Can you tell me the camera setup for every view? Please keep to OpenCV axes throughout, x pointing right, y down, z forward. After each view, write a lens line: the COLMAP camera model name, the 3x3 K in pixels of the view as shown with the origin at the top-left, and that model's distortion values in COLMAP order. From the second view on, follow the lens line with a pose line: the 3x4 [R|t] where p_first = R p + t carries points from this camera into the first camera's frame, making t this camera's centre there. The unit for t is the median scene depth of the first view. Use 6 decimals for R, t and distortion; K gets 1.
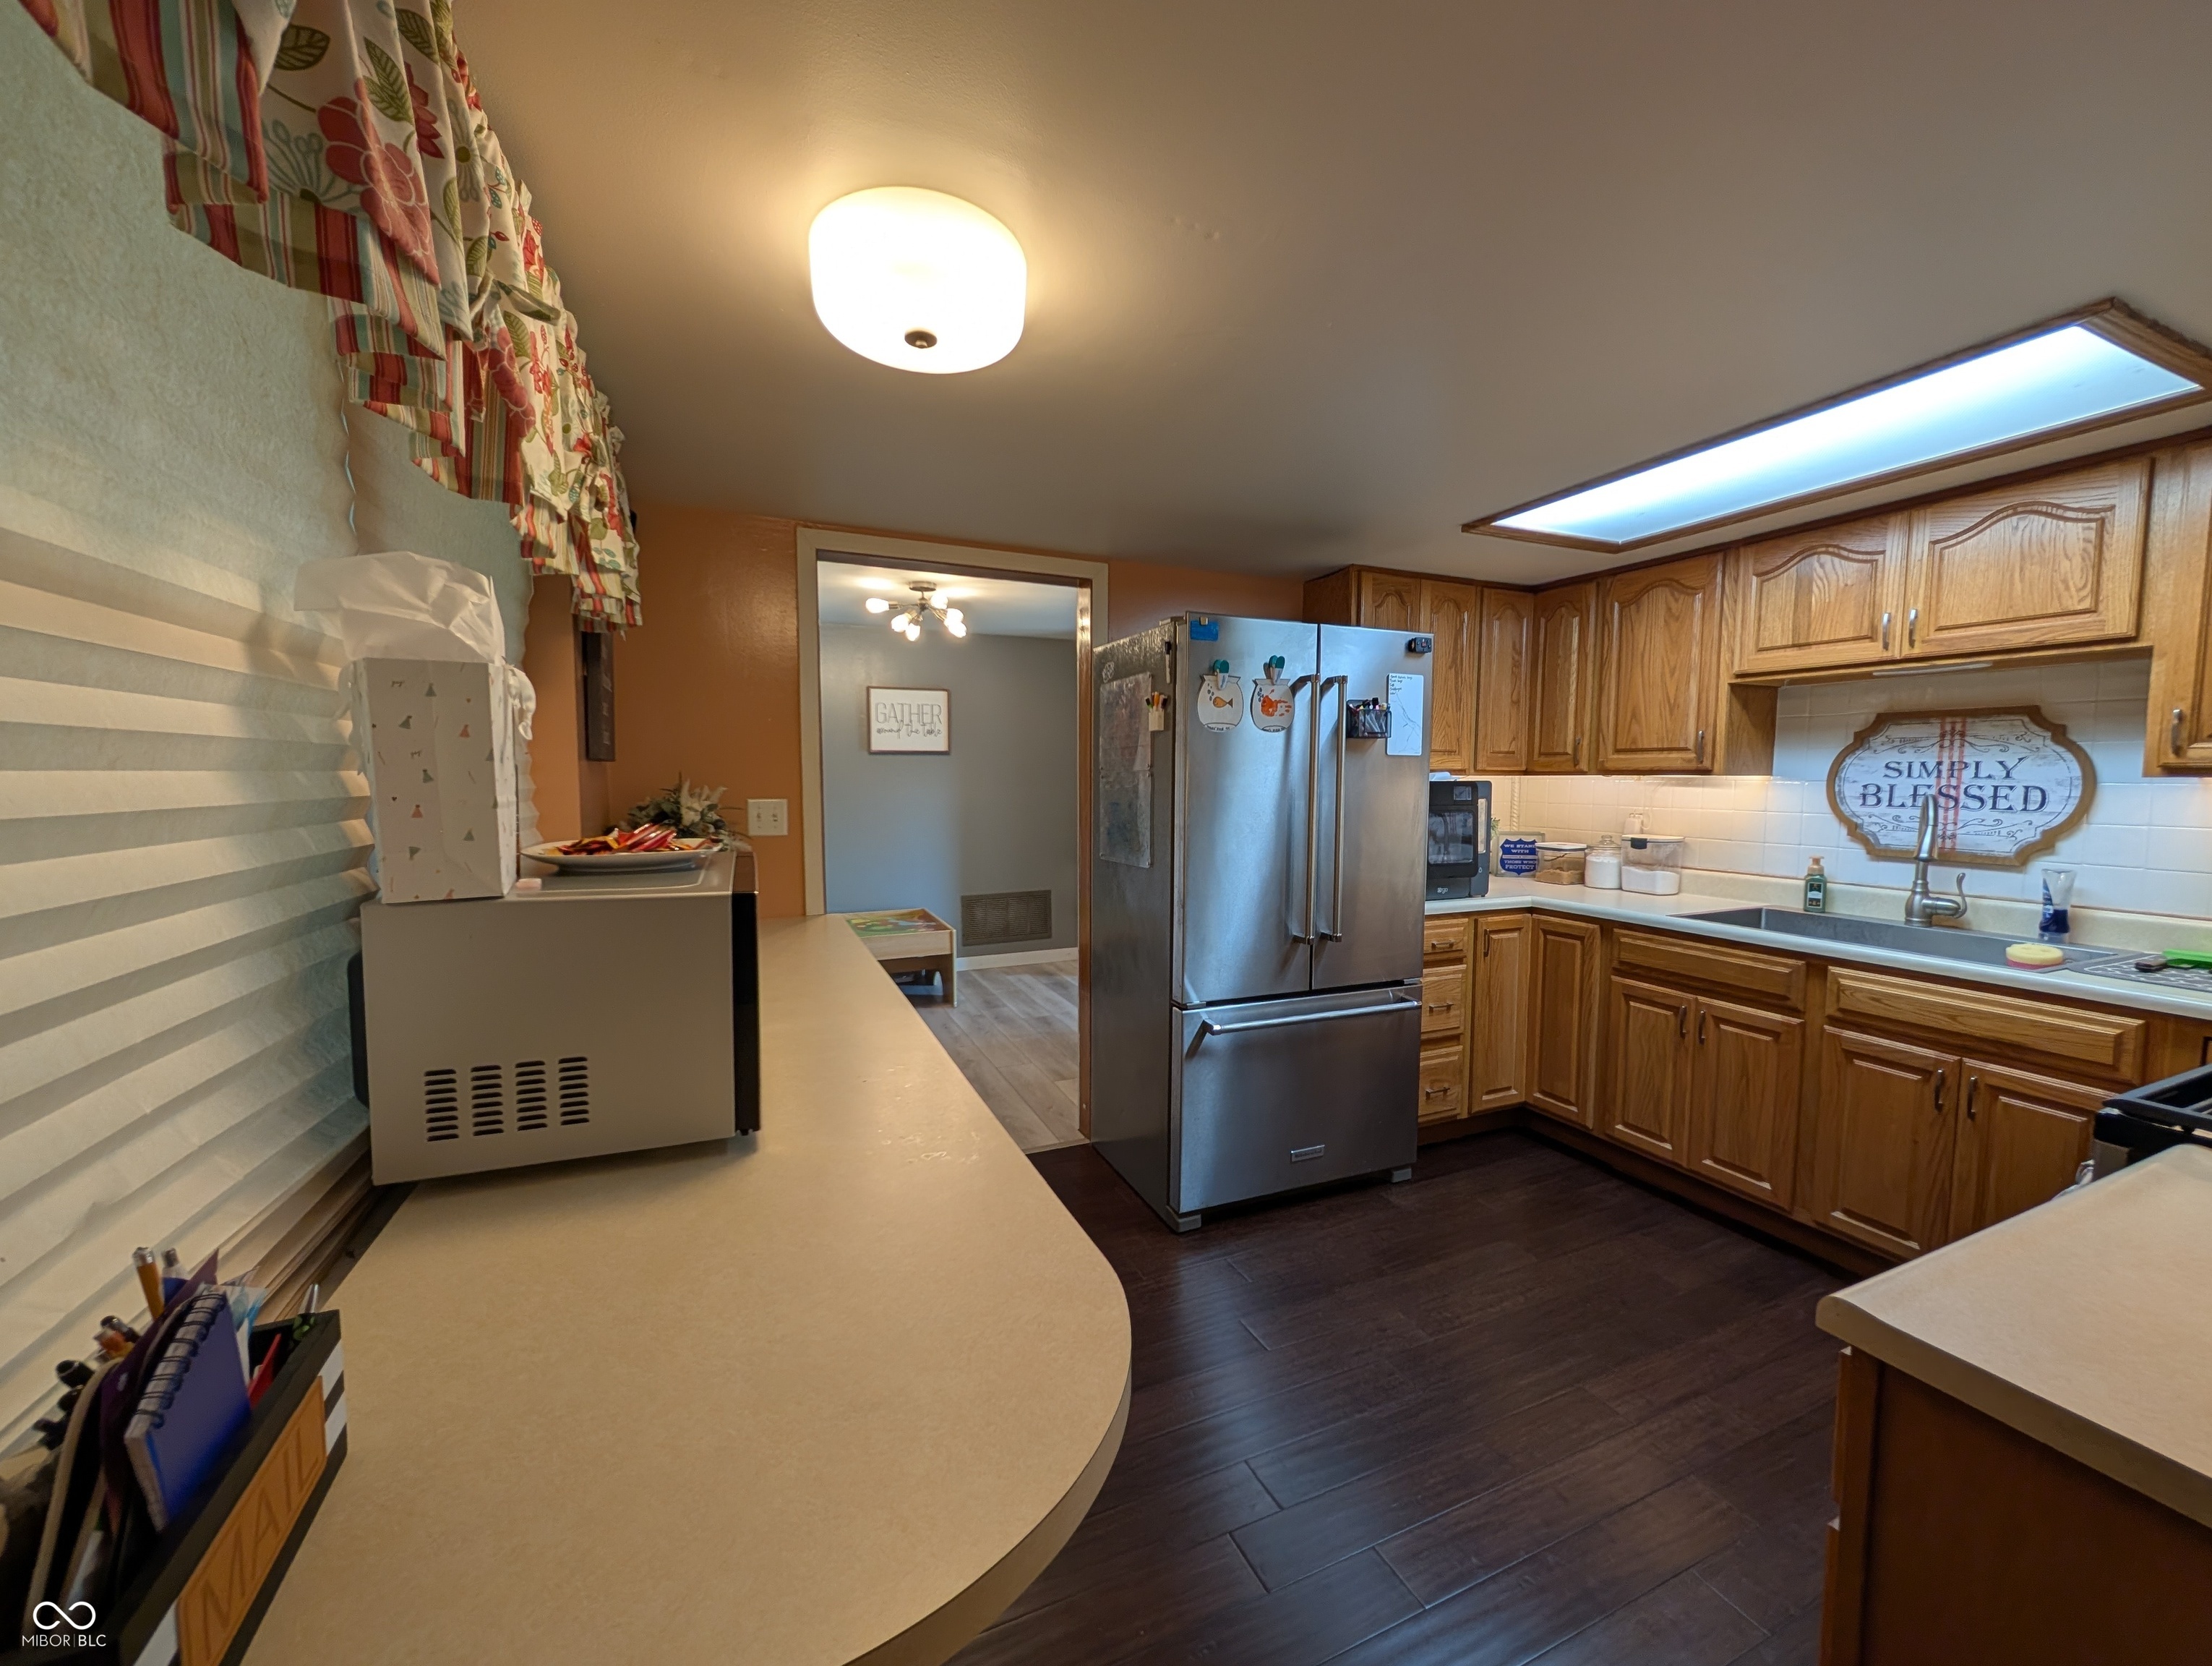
lens RADIAL K [[844.5, 0, 1109.9], [0, 844.5, 838.4], [0, 0, 1]] dist [-0.001259, 0.000418]
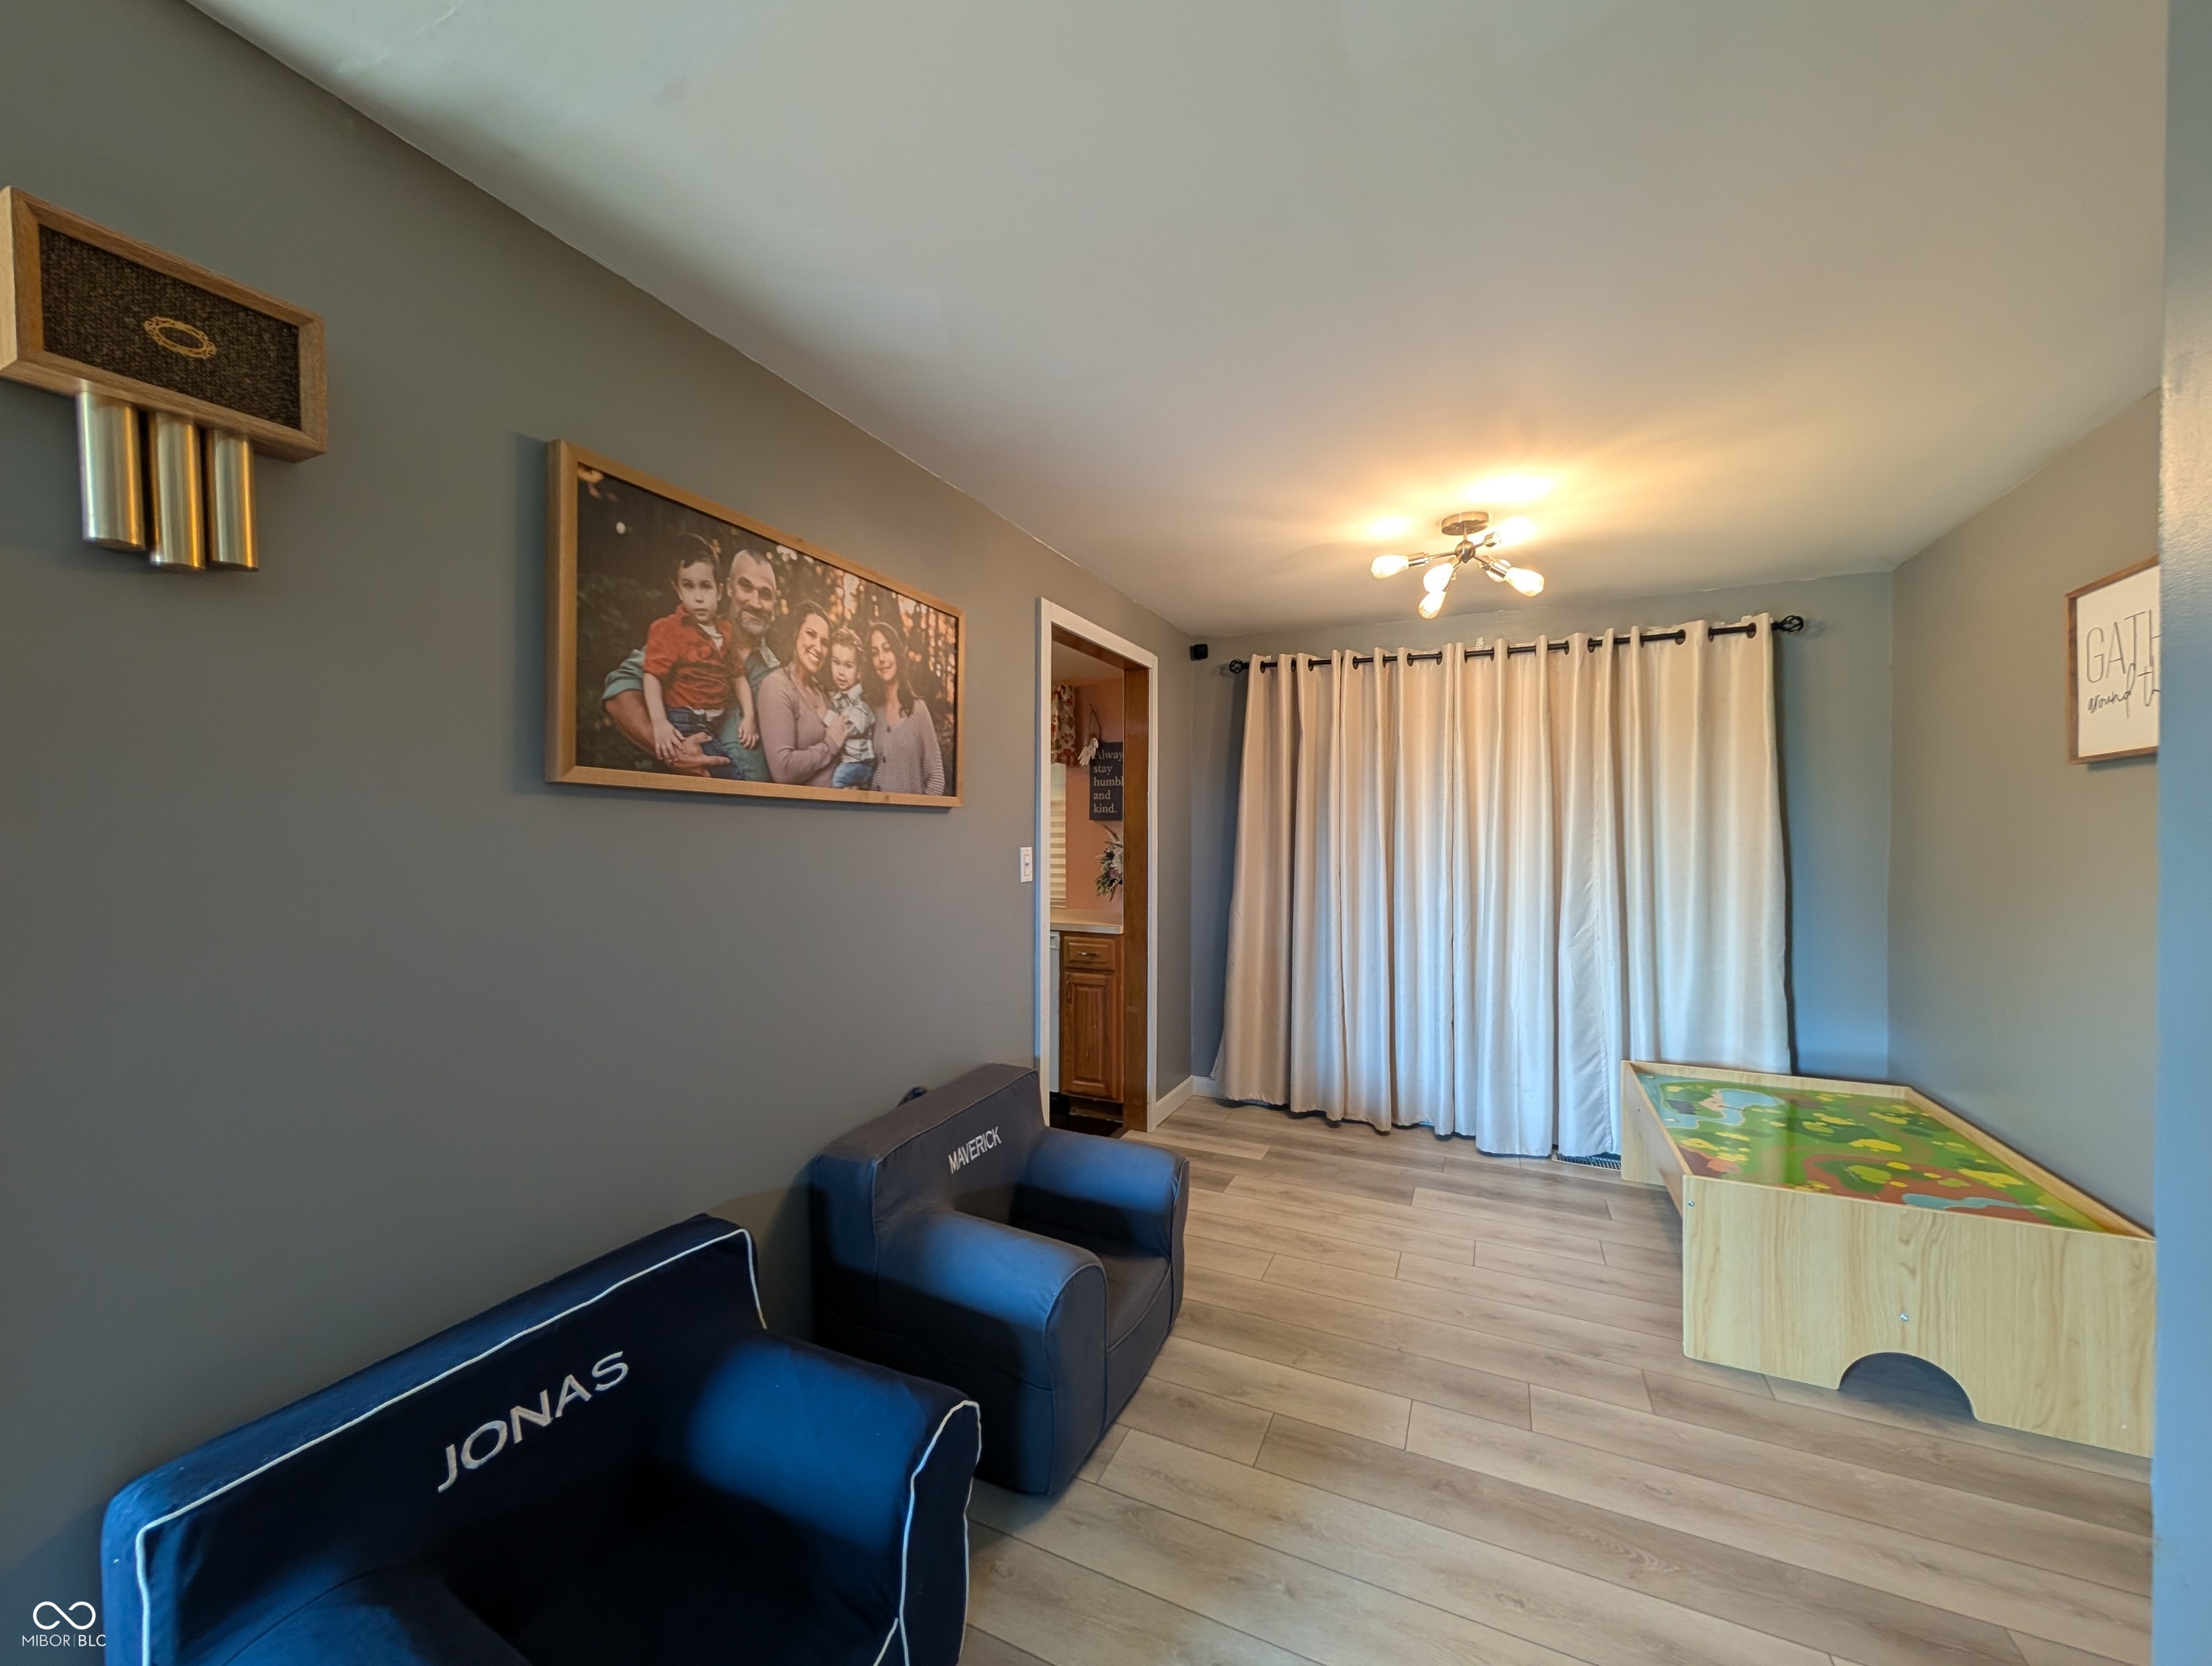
lens RADIAL K [[847.7, 0, 1094.0], [0, 847.7, 836.0], [0, 0, 1]] dist [0.000787, 0.000359]
pose [[-0.755646, -0.000973, -0.654980, 0.300368], [-0.056929, 0.996312, 0.064199, -0.069020], [0.652502, 0.085800, -0.752914, 0.999986]]
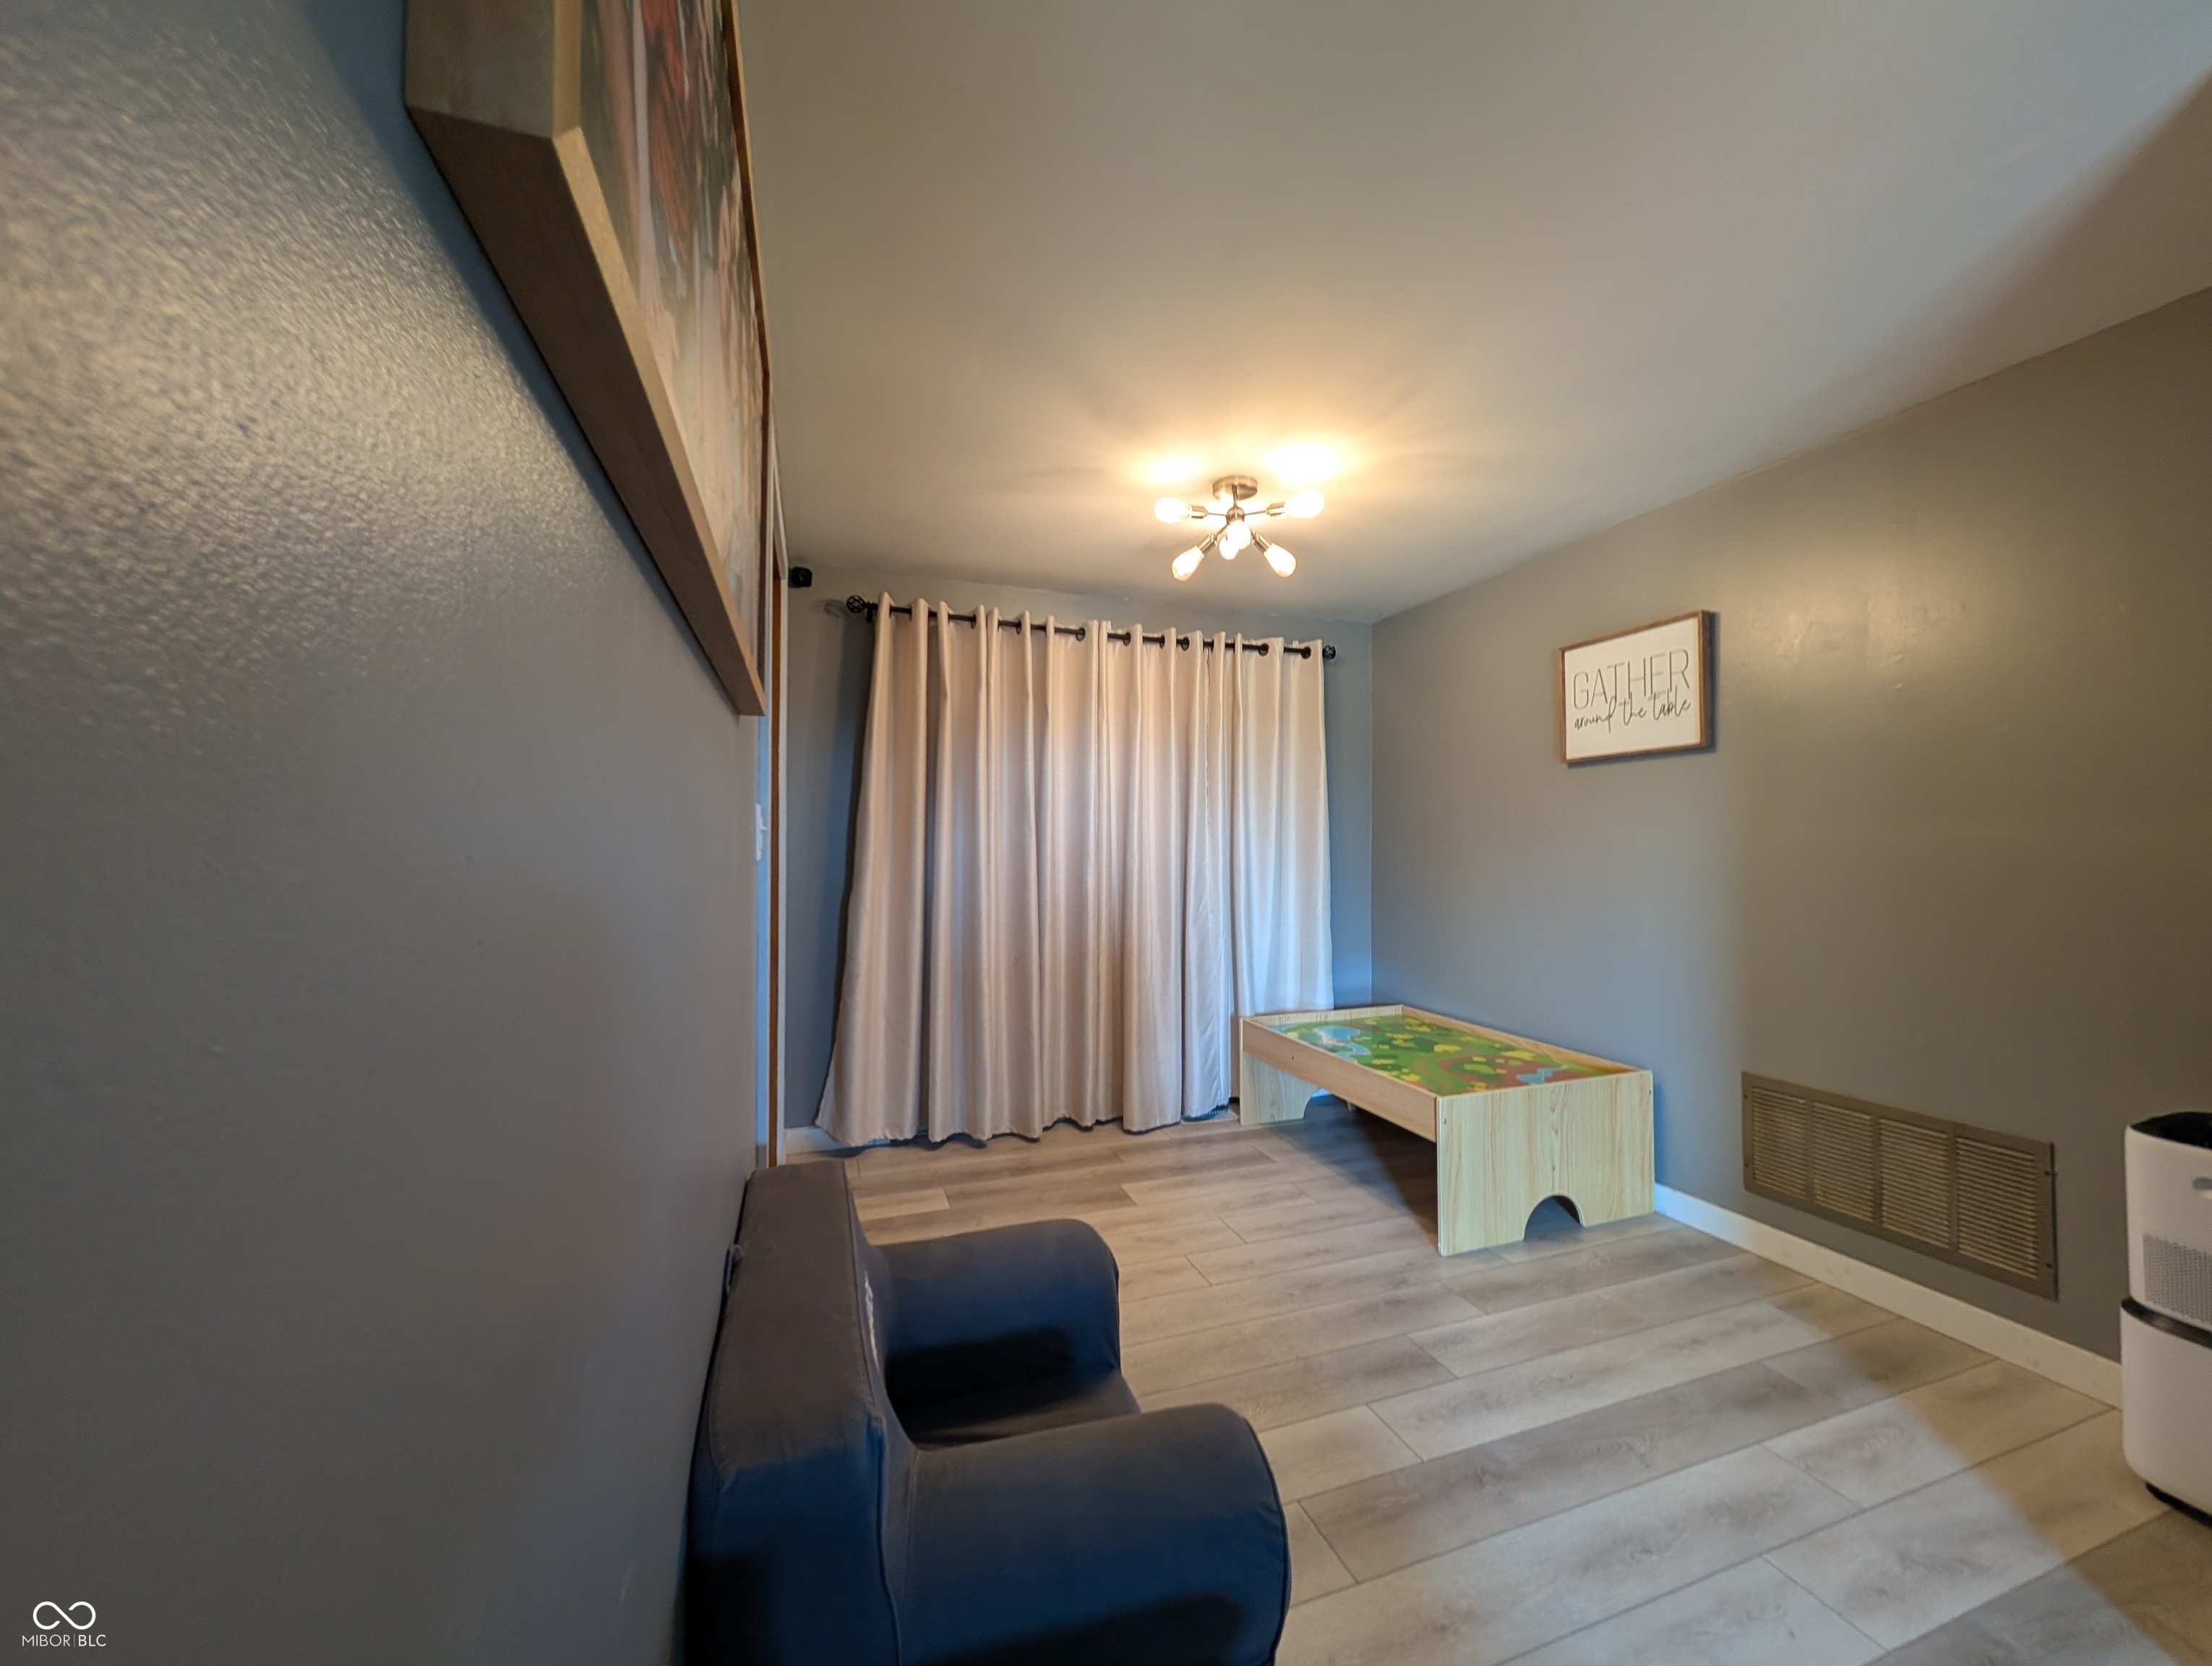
lens RADIAL K [[844.5, 0, 1109.9], [0, 844.5, 838.4], [0, 0, 1]] dist [-0.001259, 0.000418]
pose [[-0.070128, -0.012151, -0.997464, 0.298917], [-0.083543, 0.996484, -0.006266, -0.023143], [0.994033, 0.082892, -0.070897, 0.740716]]
